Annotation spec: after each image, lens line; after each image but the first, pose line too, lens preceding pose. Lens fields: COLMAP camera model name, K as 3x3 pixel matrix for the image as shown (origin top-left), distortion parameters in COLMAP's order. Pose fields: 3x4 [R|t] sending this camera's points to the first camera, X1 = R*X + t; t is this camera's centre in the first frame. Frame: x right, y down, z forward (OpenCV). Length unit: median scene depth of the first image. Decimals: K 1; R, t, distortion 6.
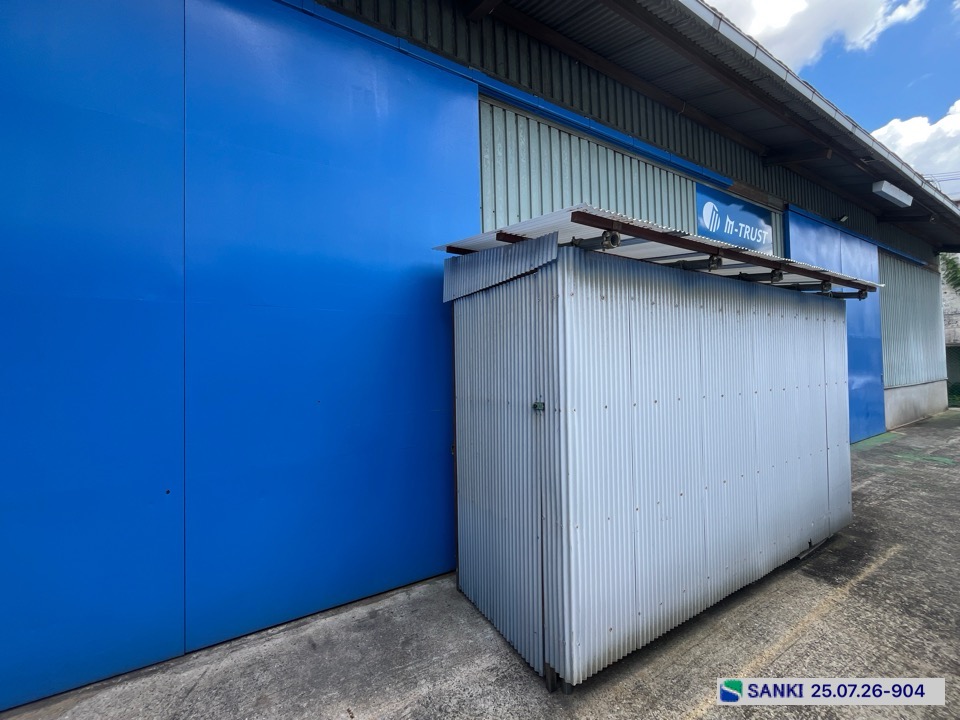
lens RADIAL K [[390.3, 0, 476.4], [0, 390.3, 360.8], [0, 0, 1]] dist [-0.003432, 0.000525]
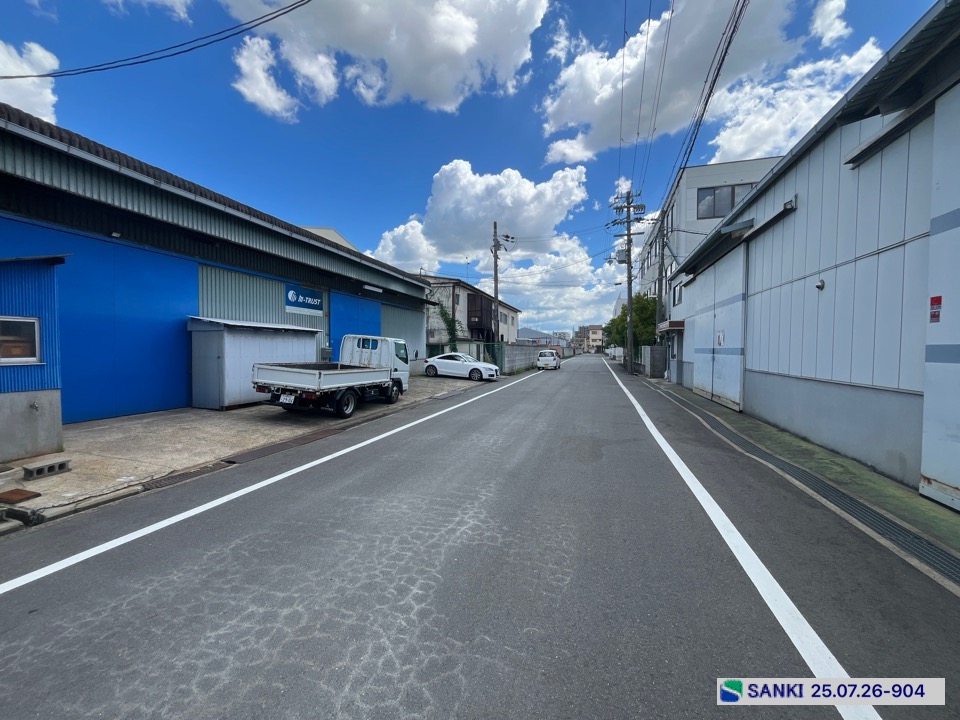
lens RADIAL K [[390.3, 0, 476.2], [0, 390.3, 361.3], [0, 0, 1]] dist [-0.003432, 0.000525]
pose [[0.725494, 0.007611, 0.688187, -0.636465], [-0.039501, 0.998751, 0.030597, -0.082849], [-0.687094, -0.049382, 0.724888, -3.513577]]
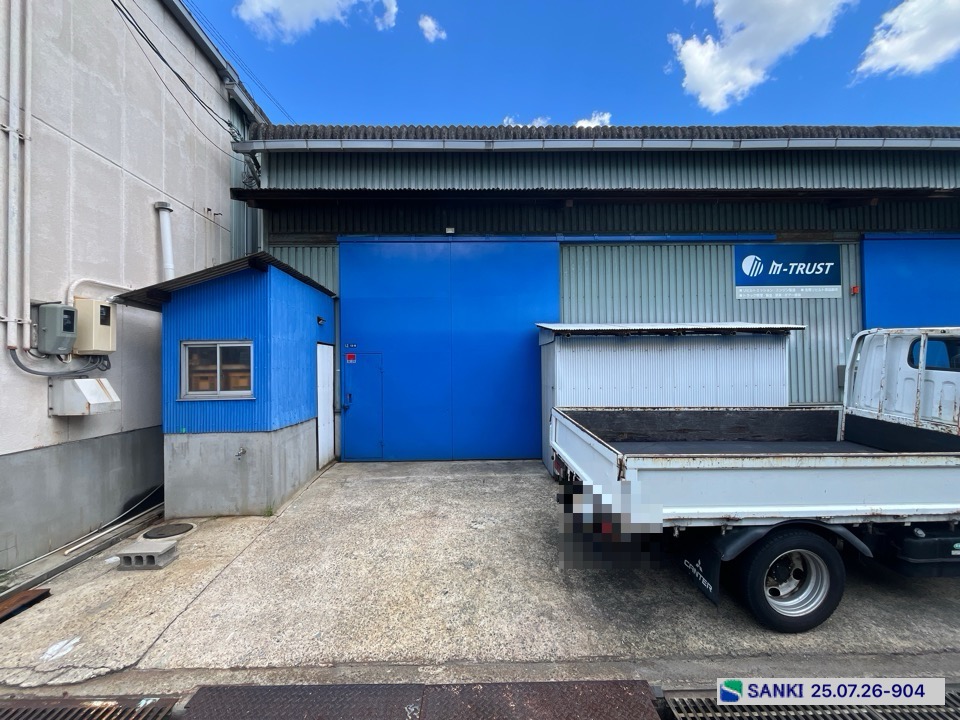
lens RADIAL K [[390.3, 0, 476.8], [0, 390.3, 360.9], [0, 0, 1]] dist [-0.003432, 0.000525]
pose [[0.874444, 0.006774, -0.485079, 0.767922], [0.002791, 0.999816, 0.018992, -0.102191], [0.485118, -0.017961, 0.874264, -1.324749]]
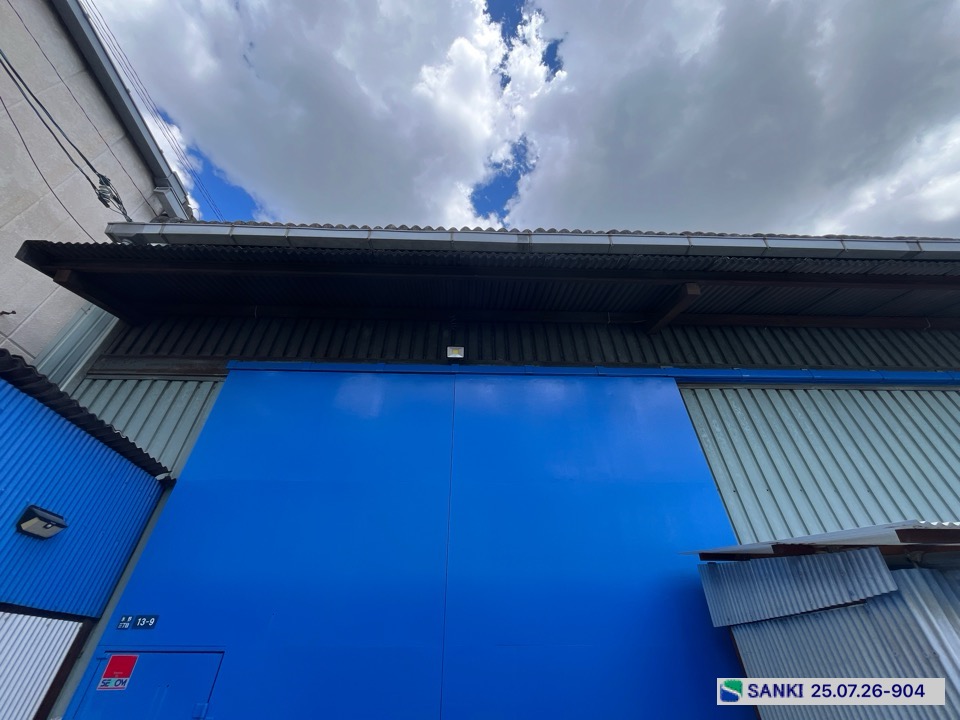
lens RADIAL K [[390.3, 0, 476.3], [0, 390.3, 359.9], [0, 0, 1]] dist [-0.003432, 0.000525]
pose [[0.875240, -0.285722, -0.390280, -0.045724], [-0.007094, 0.799211, -0.601009, -0.107867], [0.483637, 0.528795, 0.697474, -0.055973]]
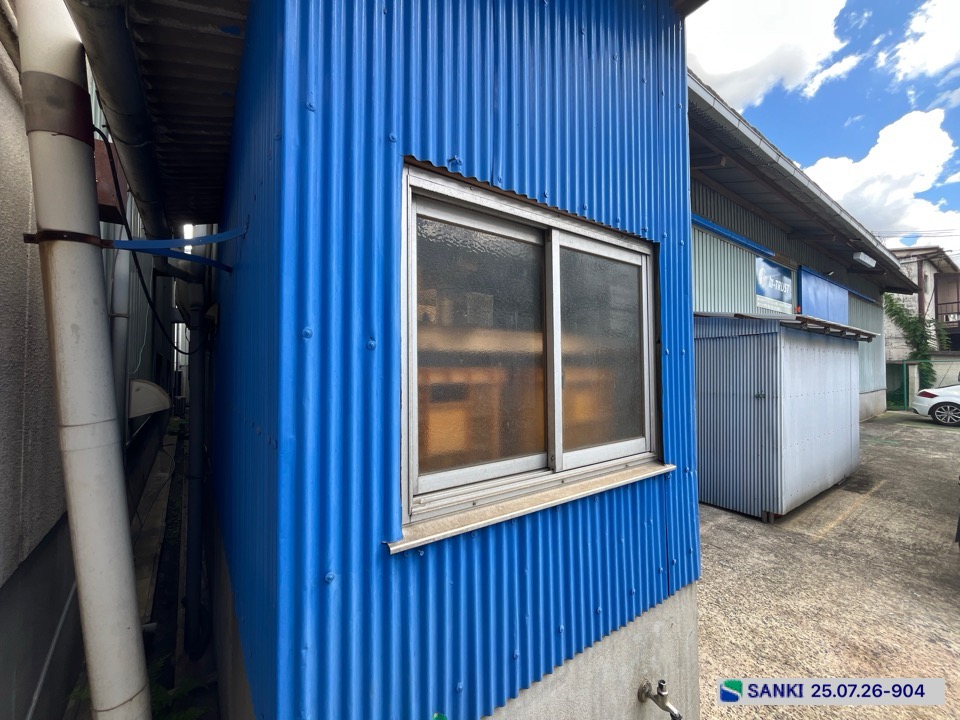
lens RADIAL K [[390.3, 0, 476.6], [0, 390.3, 361.3], [0, 0, 1]] dist [-0.003432, 0.000525]
pose [[0.995612, 0.026384, 0.089779, -1.148740], [-0.026295, 0.999652, -0.002177, -0.023249], [-0.089805, -0.000193, 0.995959, -0.736699]]
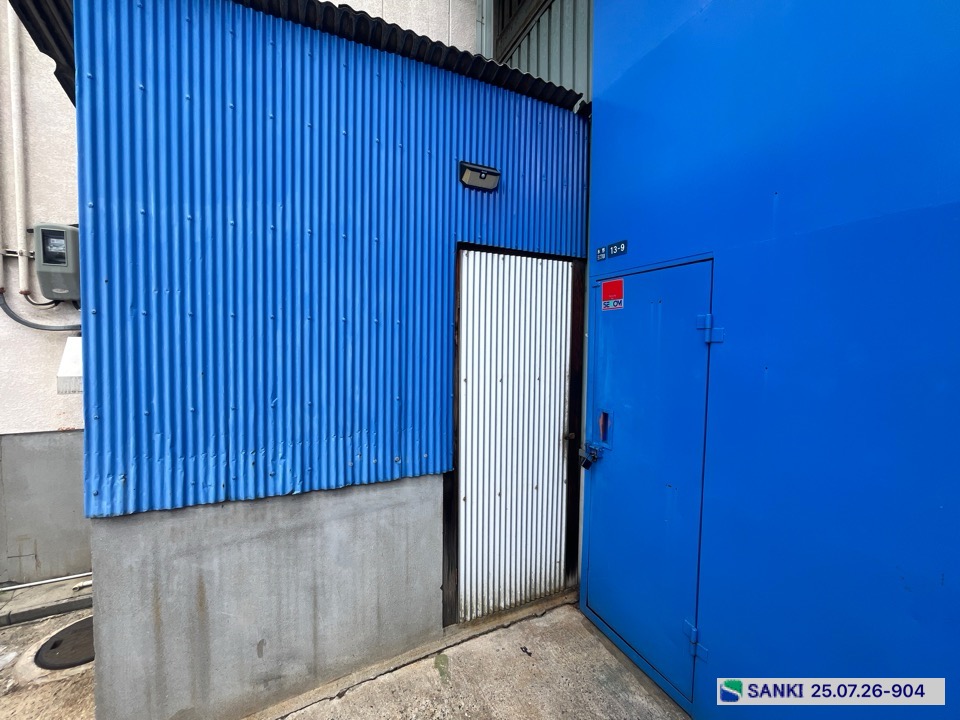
lens RADIAL K [[390.3, 0, 477.9], [0, 390.3, 361.2], [0, 0, 1]] dist [-0.003432, 0.000525]
pose [[-0.097980, 0.073968, -0.992436, -0.380875], [0.016117, 0.997221, 0.072733, -0.005457], [0.995058, -0.008869, -0.098900, 0.284109]]
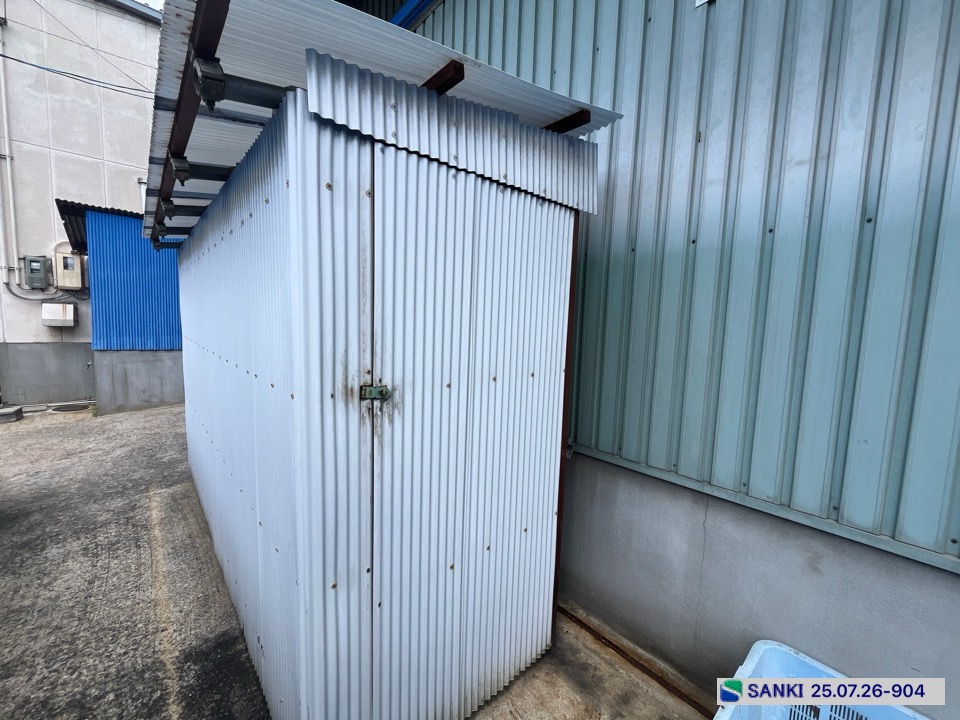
lens RADIAL K [[390.3, 0, 476.6], [0, 390.3, 360.7], [0, 0, 1]] dist [-0.003432, 0.000525]
pose [[0.178531, 0.128805, -0.975467, 1.574112], [-0.018121, 0.991657, 0.127627, -0.015279], [0.983767, -0.005109, 0.179375, 1.355854]]
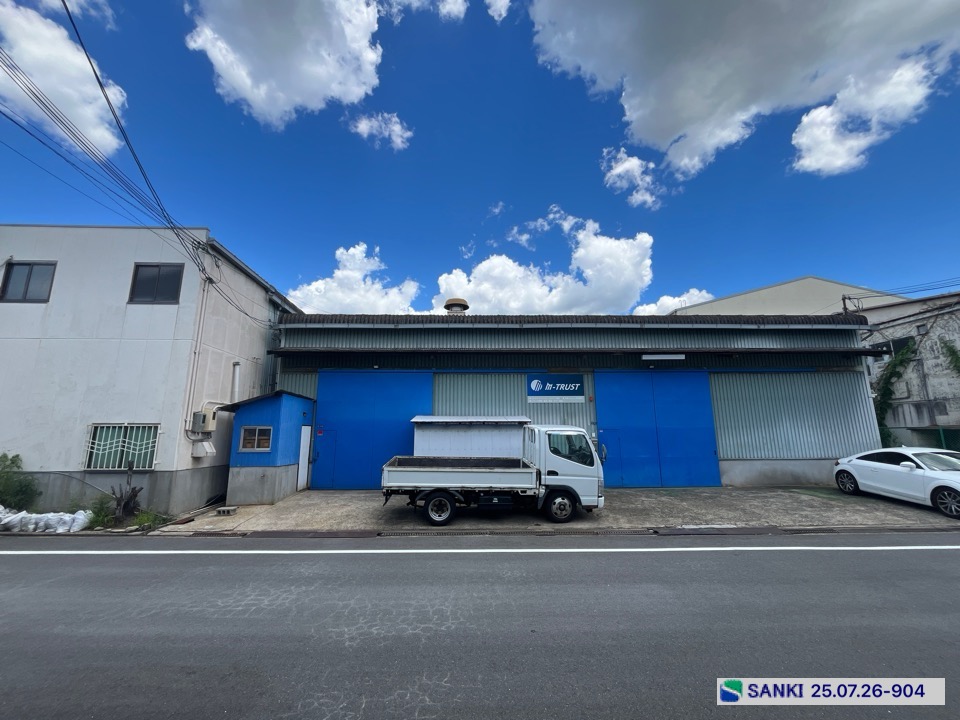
lens RADIAL K [[390.3, 0, 478.0], [0, 390.3, 360.5], [0, 0, 1]] dist [-0.003432, 0.000525]
pose [[0.876290, -0.068534, -0.476885, 2.832232], [-0.007224, 0.987850, -0.155241, -0.219313], [0.481730, 0.139481, 0.865148, -2.813336]]
